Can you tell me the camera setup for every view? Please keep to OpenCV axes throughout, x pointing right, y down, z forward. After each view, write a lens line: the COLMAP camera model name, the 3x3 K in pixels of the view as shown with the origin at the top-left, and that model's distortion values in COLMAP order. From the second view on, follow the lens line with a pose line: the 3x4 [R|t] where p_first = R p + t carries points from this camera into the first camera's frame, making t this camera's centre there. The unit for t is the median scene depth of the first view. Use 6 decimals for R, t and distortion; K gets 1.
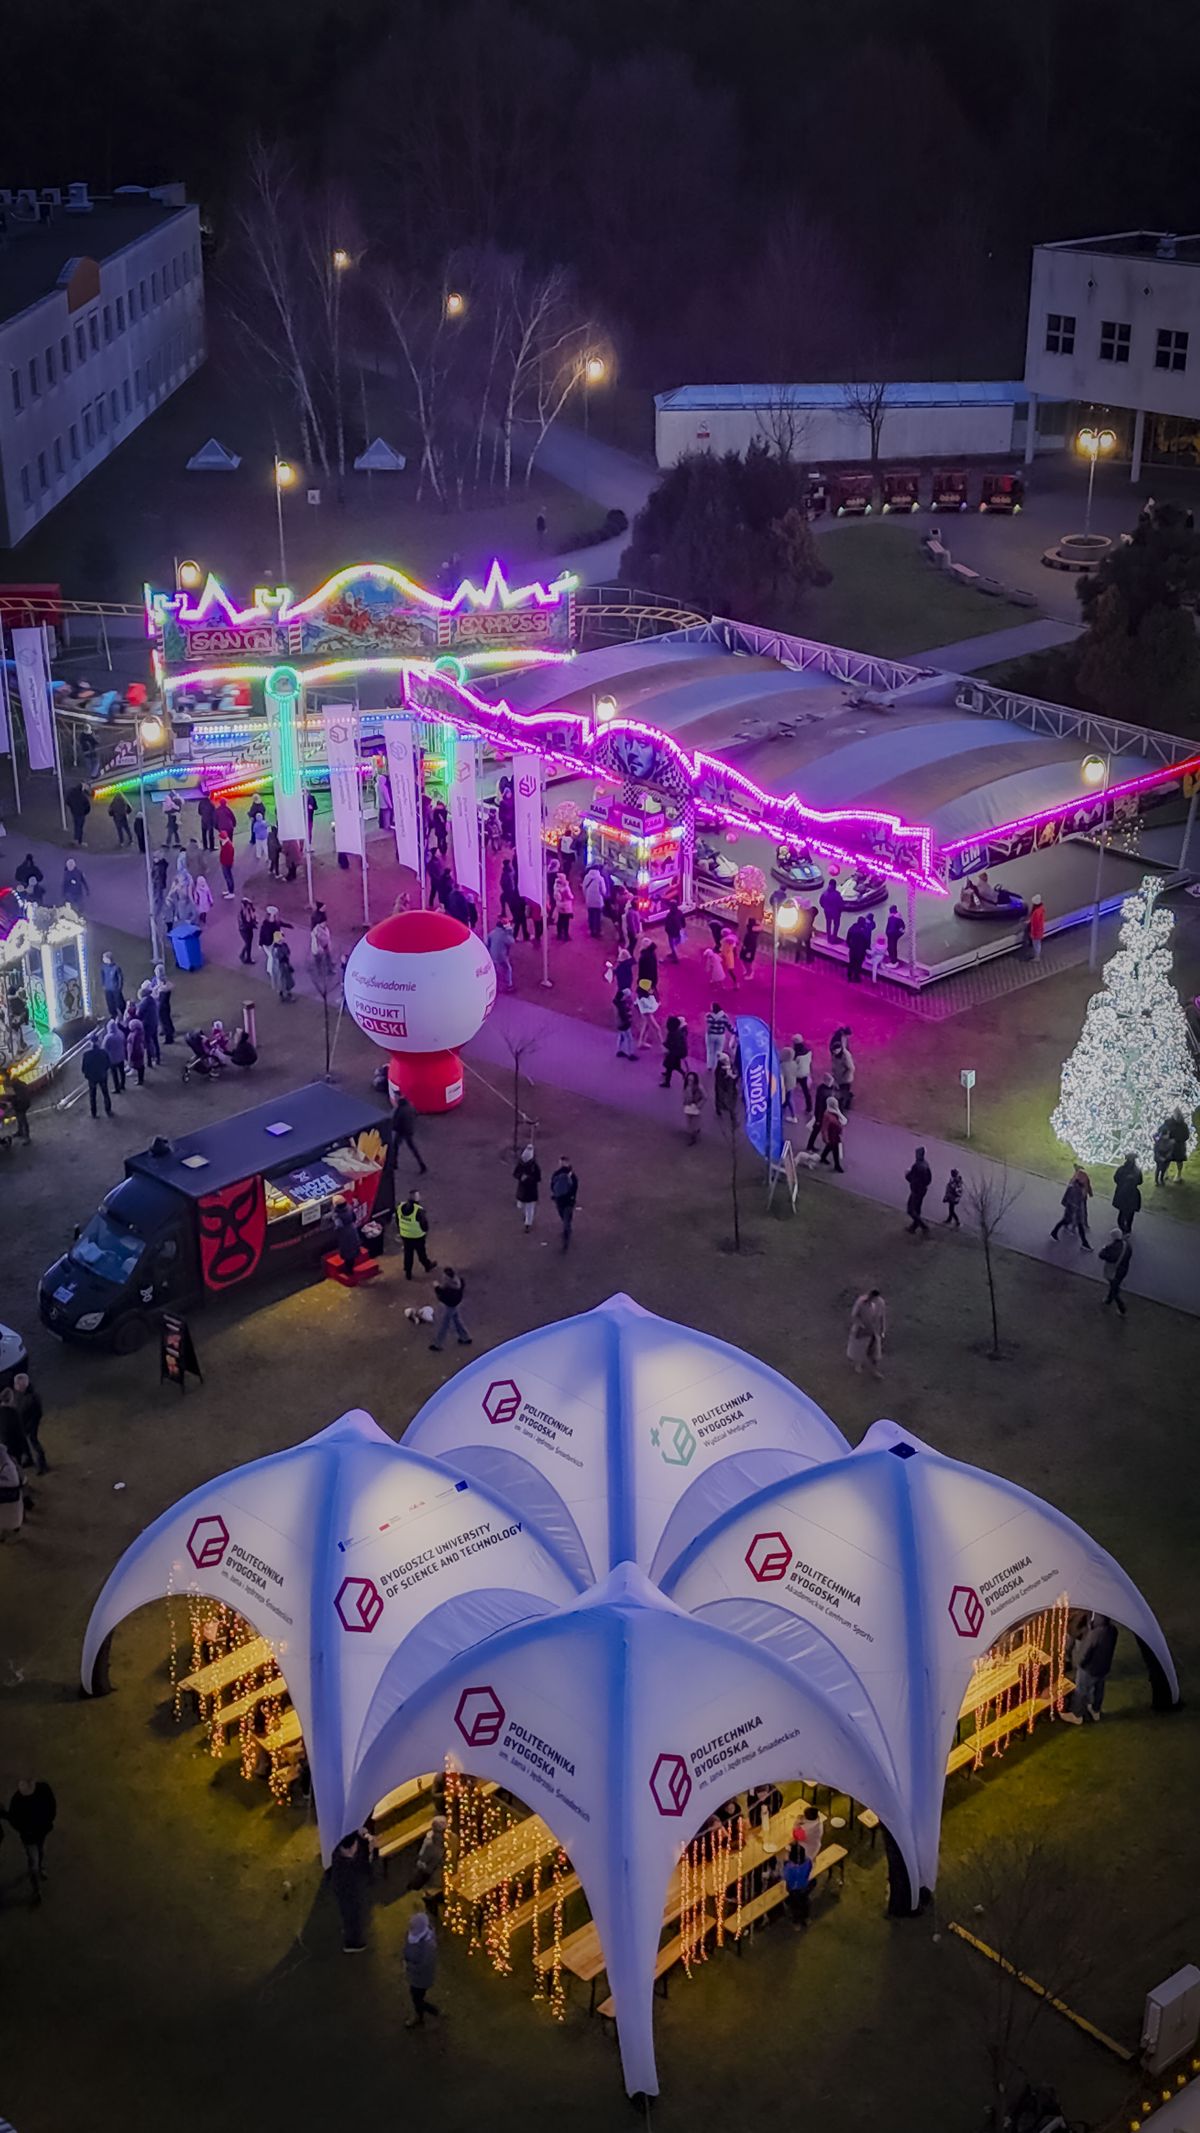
lens RADIAL K [[2577.8, 0, 600.0], [0, 2577.8, 1066.5], [0, 0, 1]] dist [0.202794, -0.544071]
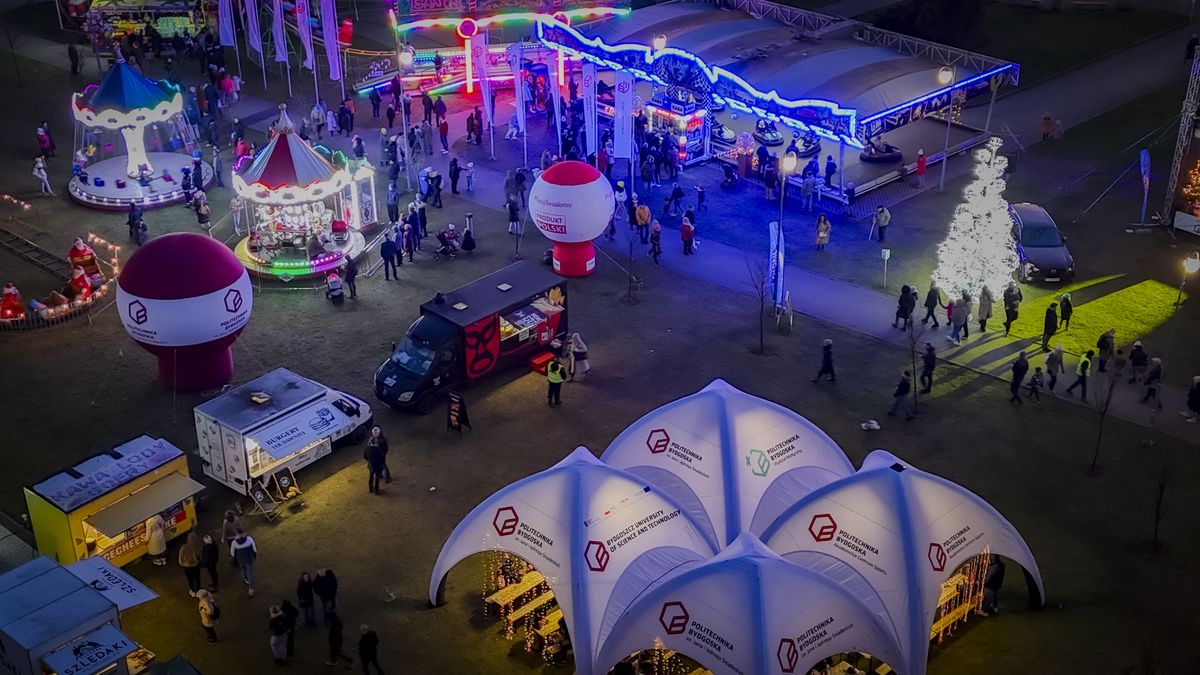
lens RADIAL K [[1450.2, 0, 602.1], [0, 1450.2, 330.7], [0, 0, 1]] dist [0.202794, -0.544071]
pose [[0.999833, -0.009145, 0.015849, -0.074817], [0.008170, 0.998136, 0.060484, -0.005638], [-0.016373, -0.060344, 0.998043, 0.008801]]
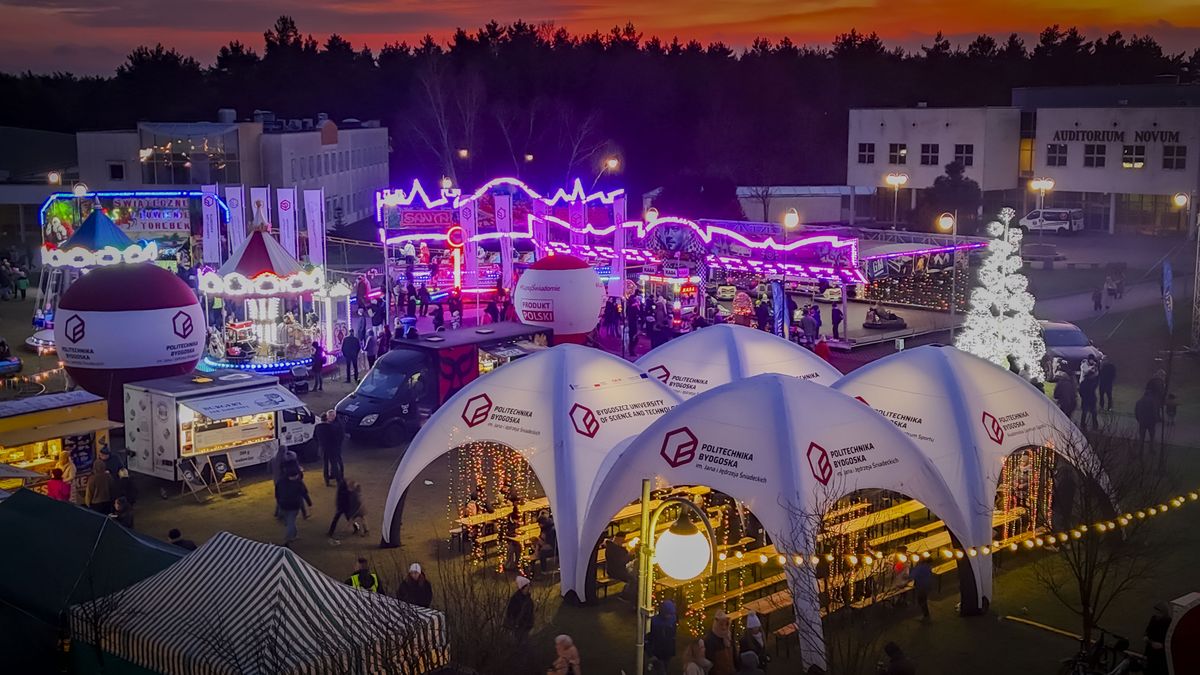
lens RADIAL K [[1450.2, 0, 602.1], [0, 1450.2, 330.7], [0, 0, 1]] dist [0.202794, -0.544071]
pose [[0.999727, -0.003282, 0.023134, -0.073517], [0.009667, 0.959466, -0.281658, 0.283480], [-0.021271, 0.281805, 0.959236, 0.136300]]
